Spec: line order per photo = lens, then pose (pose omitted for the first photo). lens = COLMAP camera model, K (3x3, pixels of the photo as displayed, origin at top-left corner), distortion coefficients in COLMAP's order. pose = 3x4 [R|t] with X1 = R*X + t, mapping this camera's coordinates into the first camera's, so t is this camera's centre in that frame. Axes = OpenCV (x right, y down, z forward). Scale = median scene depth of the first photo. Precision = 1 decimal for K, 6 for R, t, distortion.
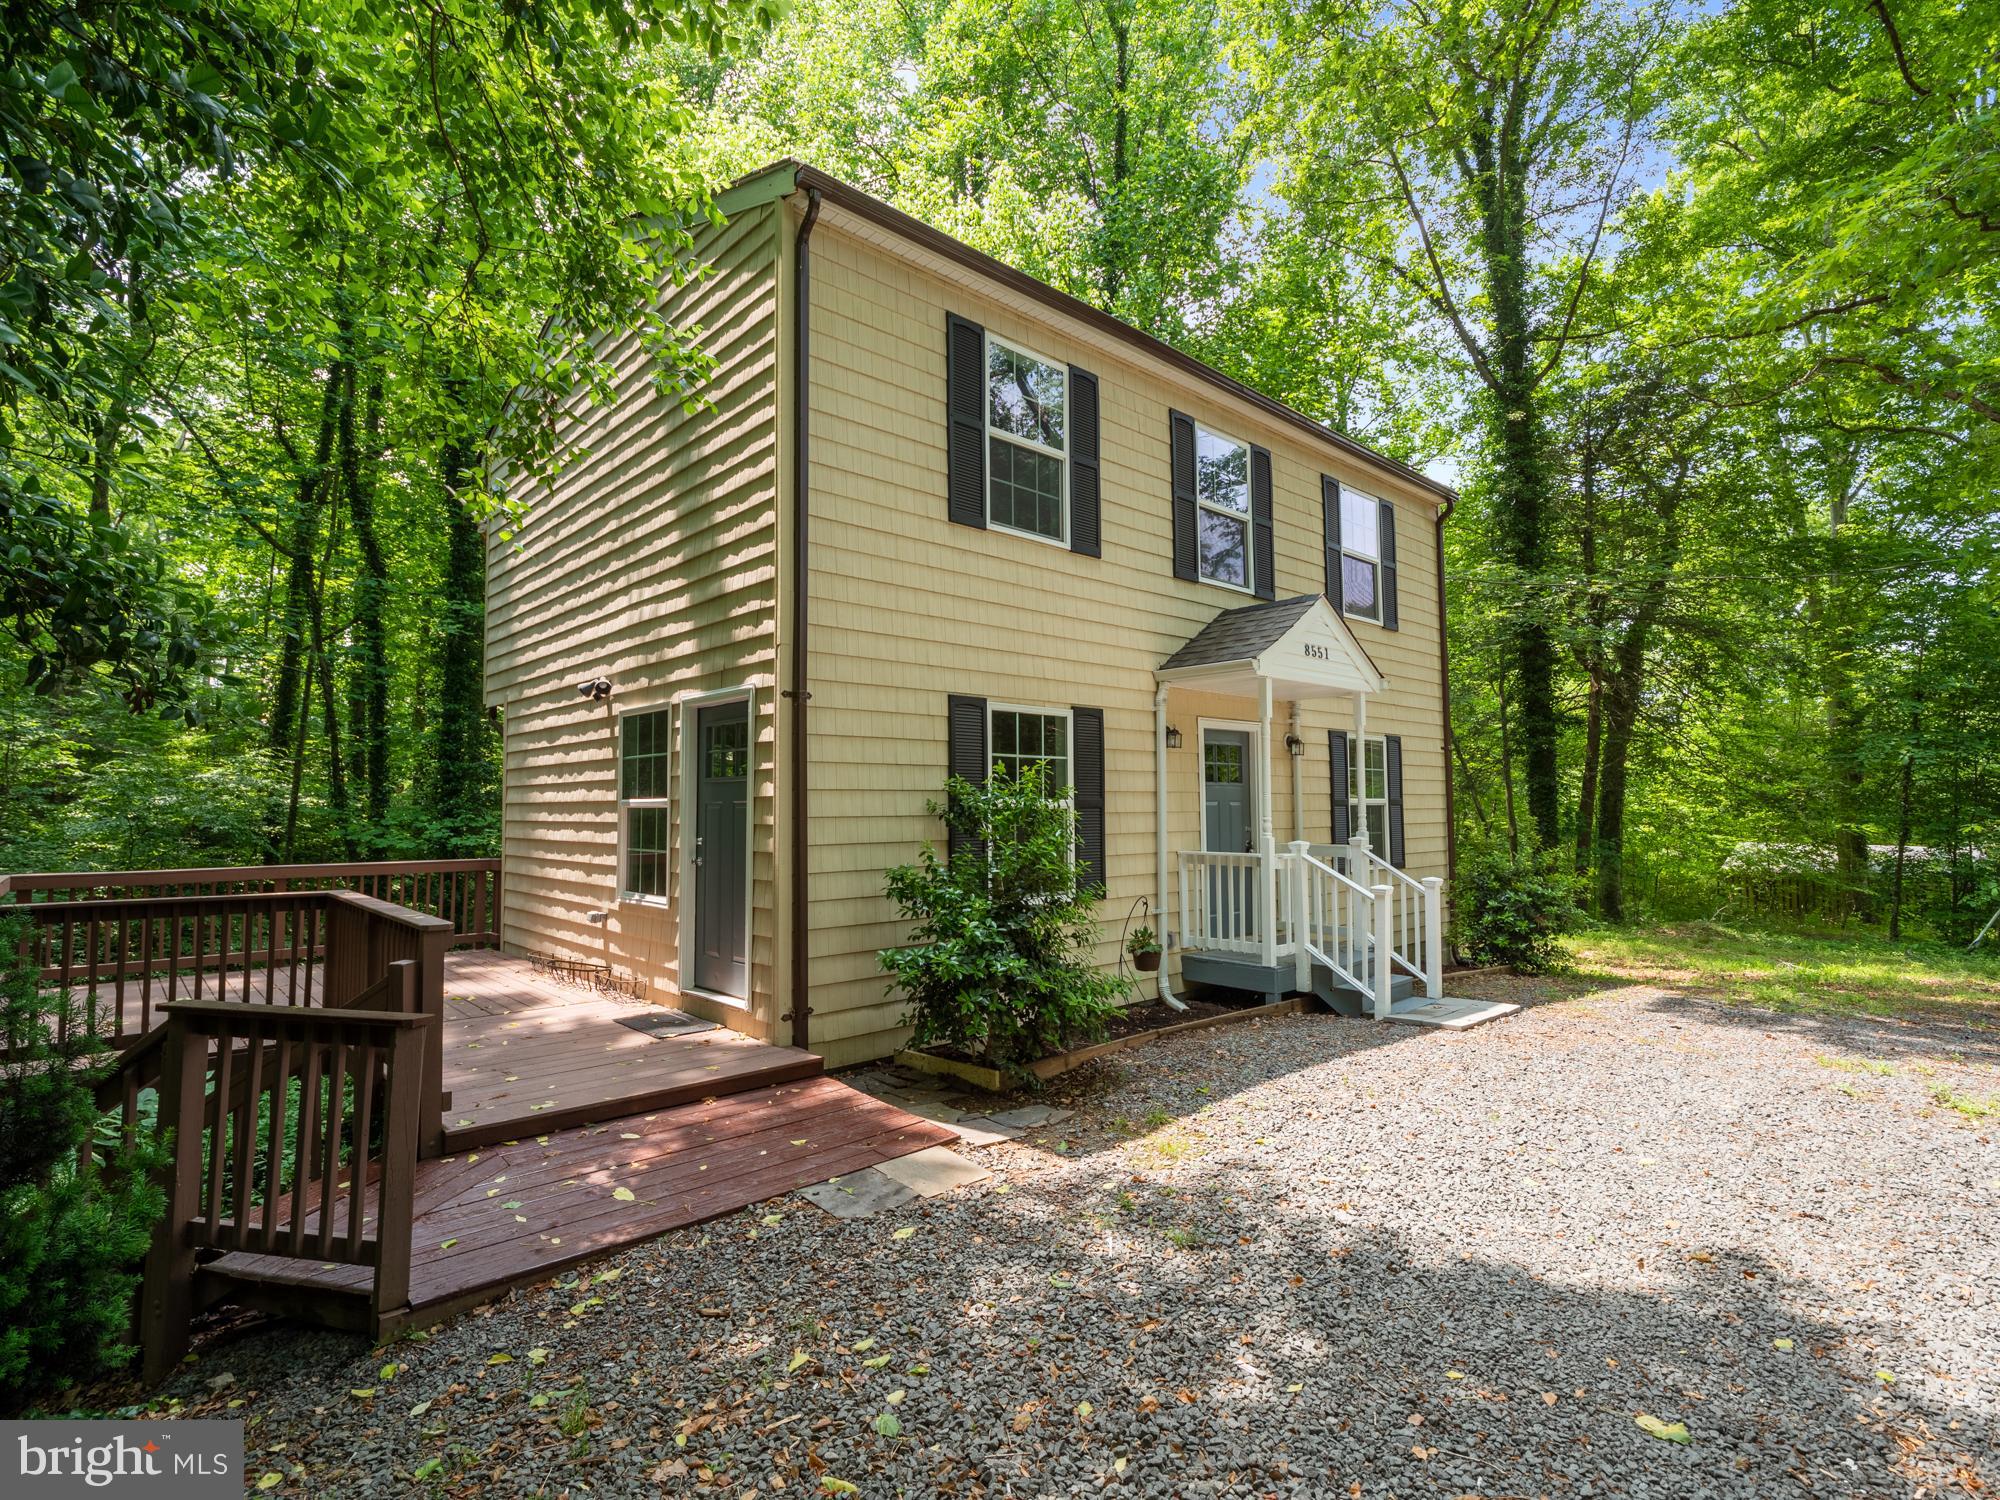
lens RADIAL K [[984.9, 0, 991.3], [0, 984.9, 748.7], [0, 0, 1]] dist [-0.005142, -0.000038]
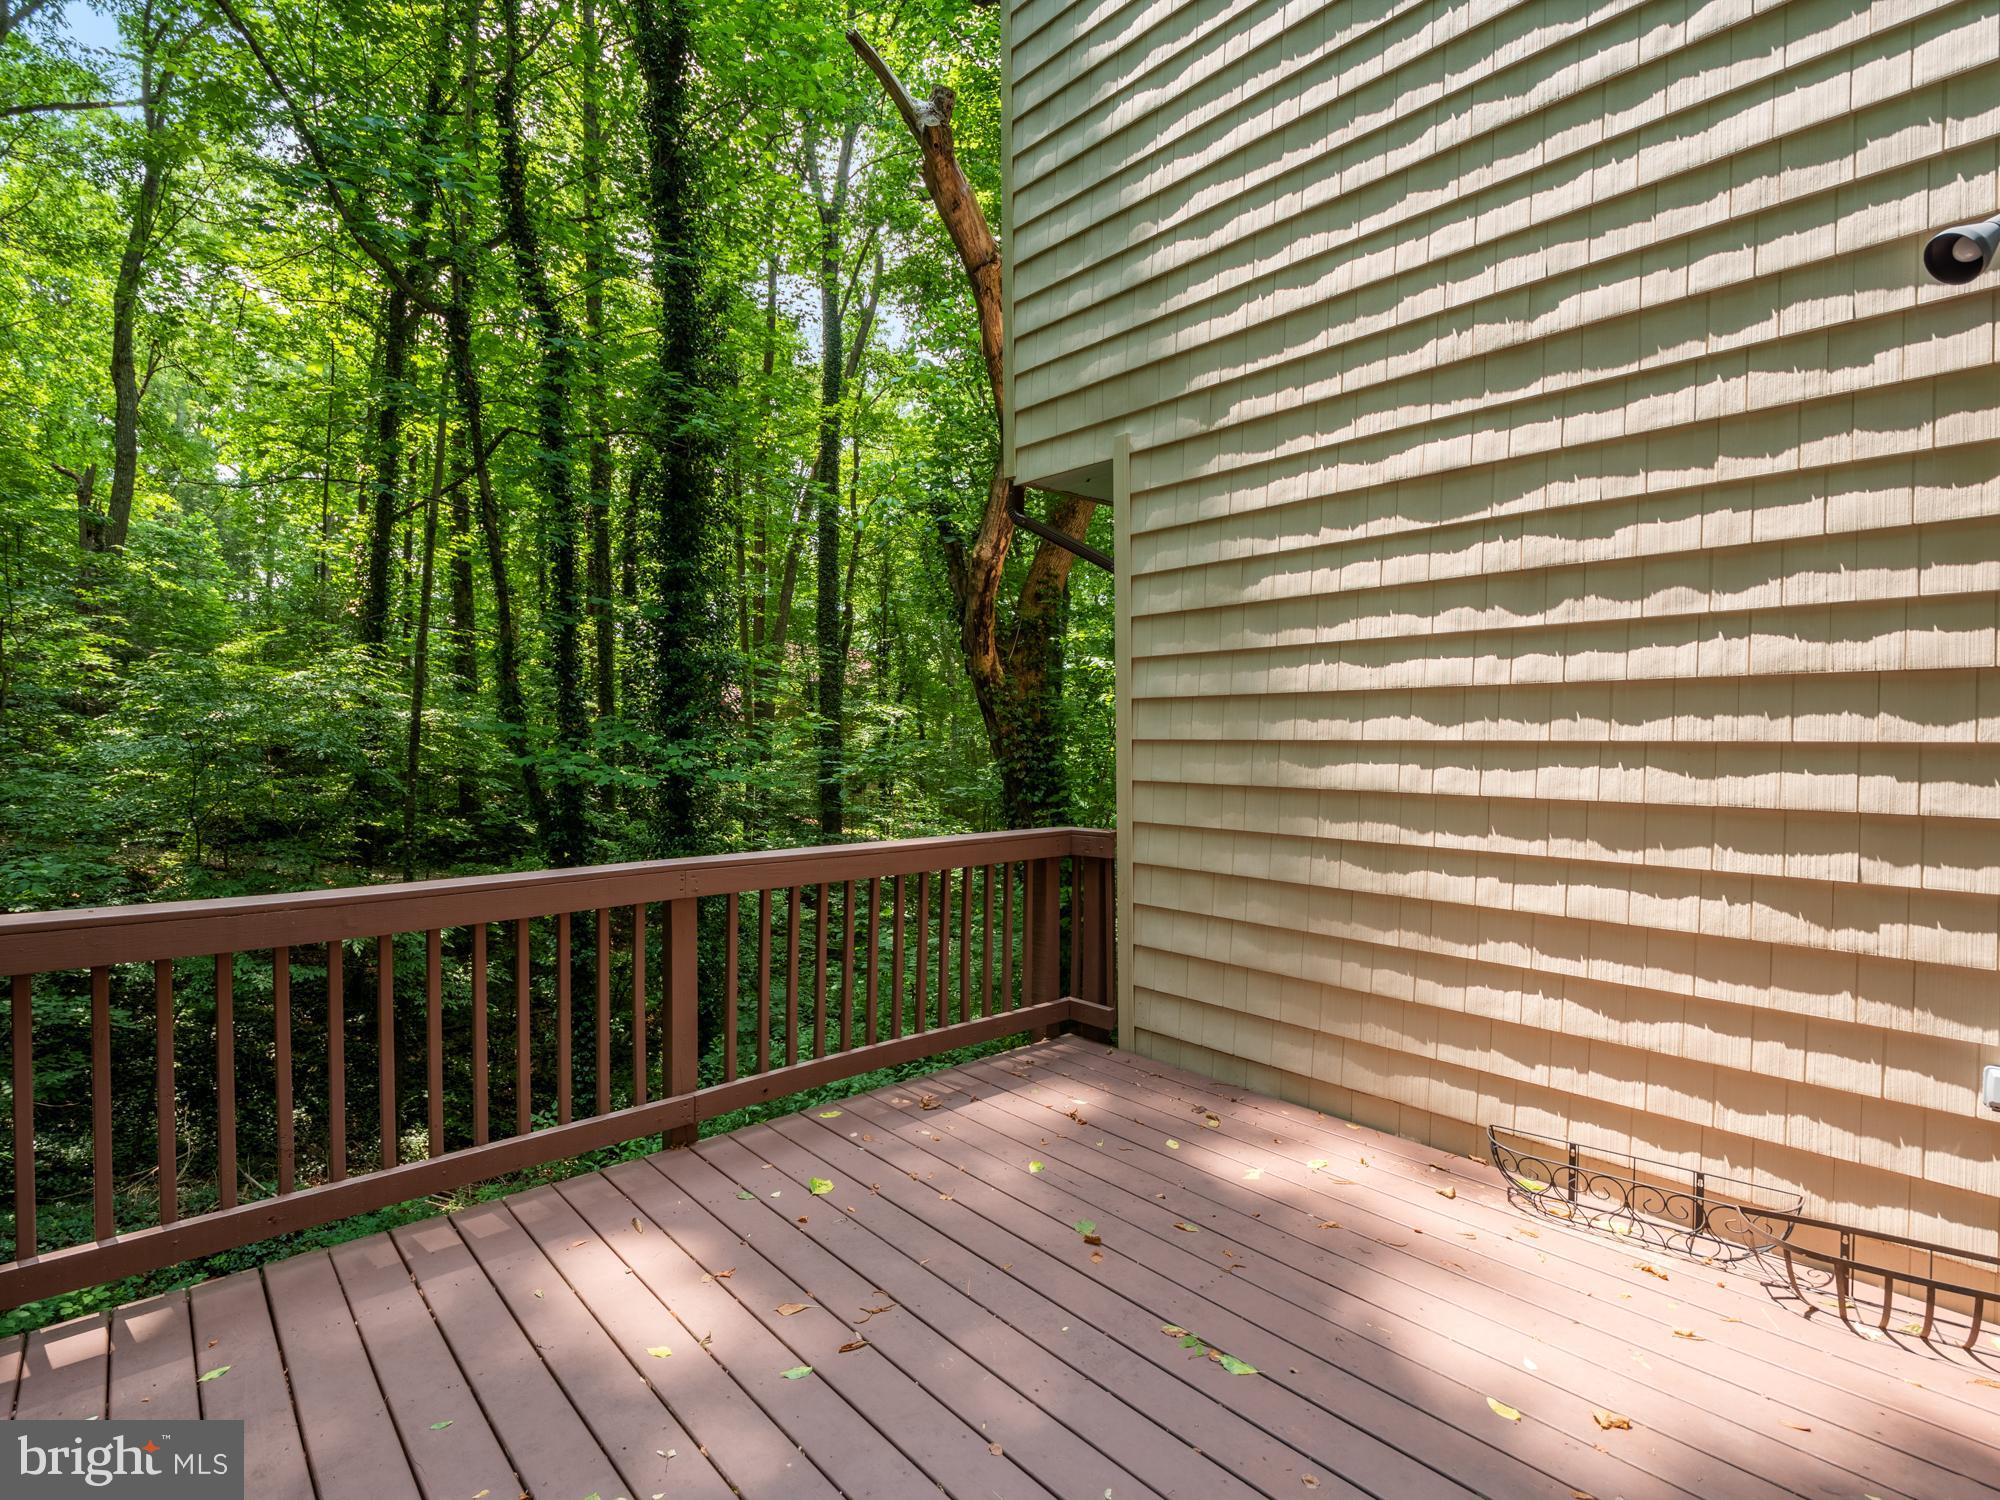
lens RADIAL K [[984.9, 0, 991.3], [0, 984.9, 748.7], [0, 0, 1]] dist [-0.005142, -0.000038]
pose [[0.999740, 0.011112, -0.019887, -0.678008], [-0.009732, 0.997624, 0.068209, 0.061503], [0.020598, -0.067997, 0.997473, 0.728341]]
